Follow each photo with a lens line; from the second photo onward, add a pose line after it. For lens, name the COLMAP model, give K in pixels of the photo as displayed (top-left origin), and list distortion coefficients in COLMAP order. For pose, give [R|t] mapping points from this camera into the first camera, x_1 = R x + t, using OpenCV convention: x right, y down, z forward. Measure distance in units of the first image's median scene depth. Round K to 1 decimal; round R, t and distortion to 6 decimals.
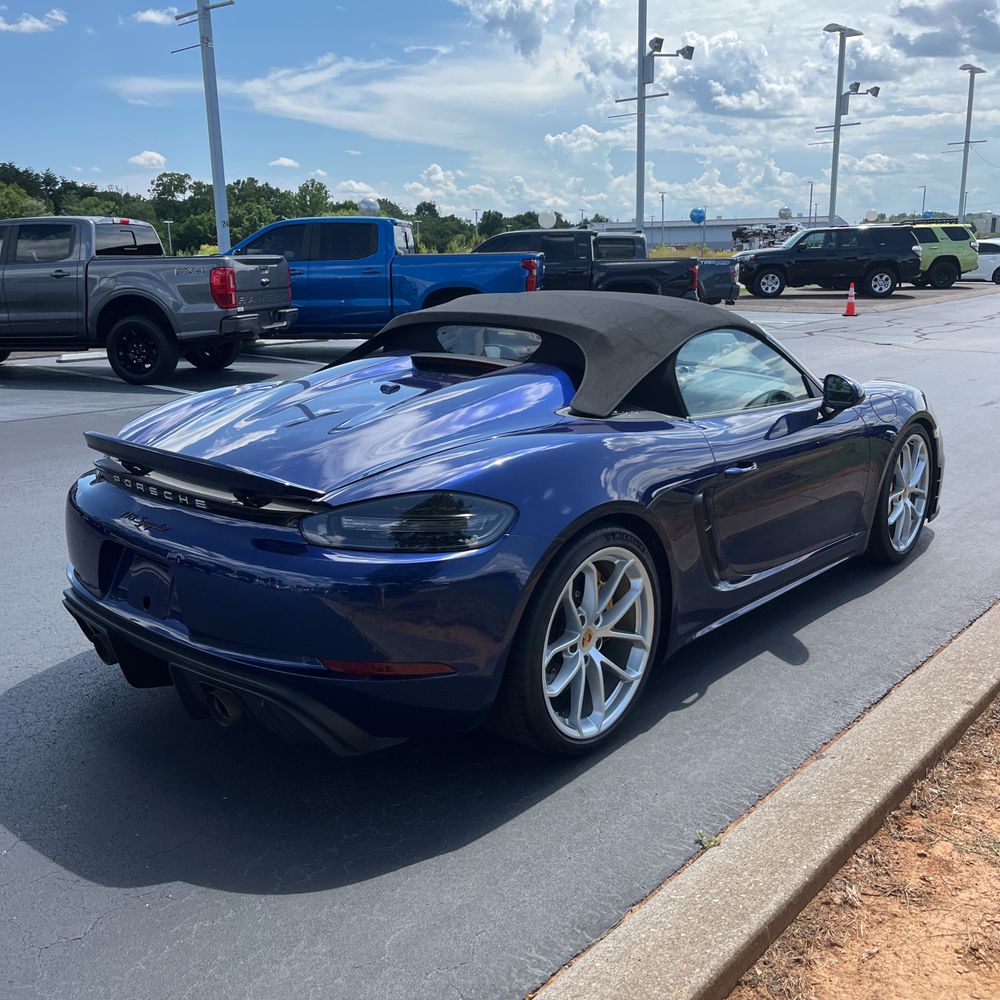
lens RADIAL K [[999.9, 0, 500.0], [0, 999.9, 500.0], [0, 0, 1]] dist [-0.010505, -0.034400]
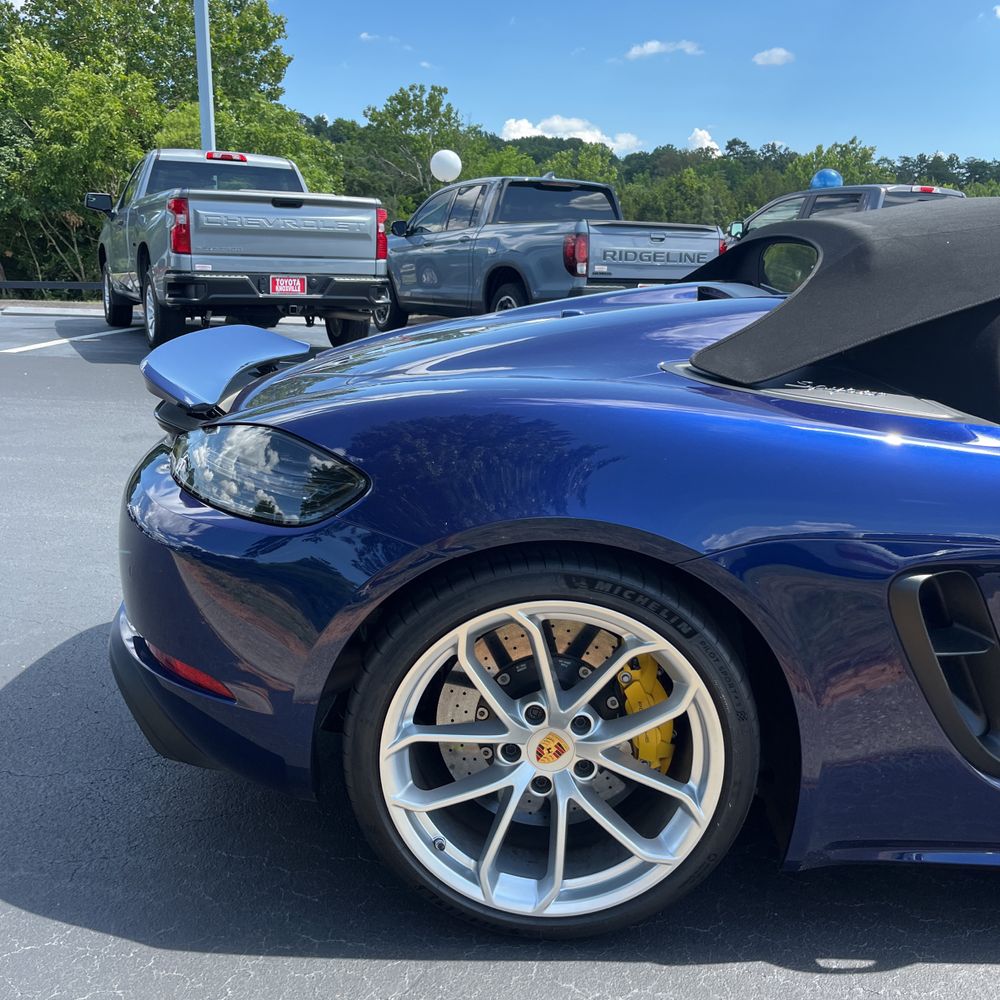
lens RADIAL K [[999.9, 0, 500.0], [0, 999.9, 500.0], [0, 0, 1]] dist [-0.010505, -0.034400]
pose [[0.620747, 0.198762, -0.758398, 0.432437], [-0.198923, 0.975605, 0.092870, -0.044645], [0.758356, 0.093214, 0.645142, 0.536909]]
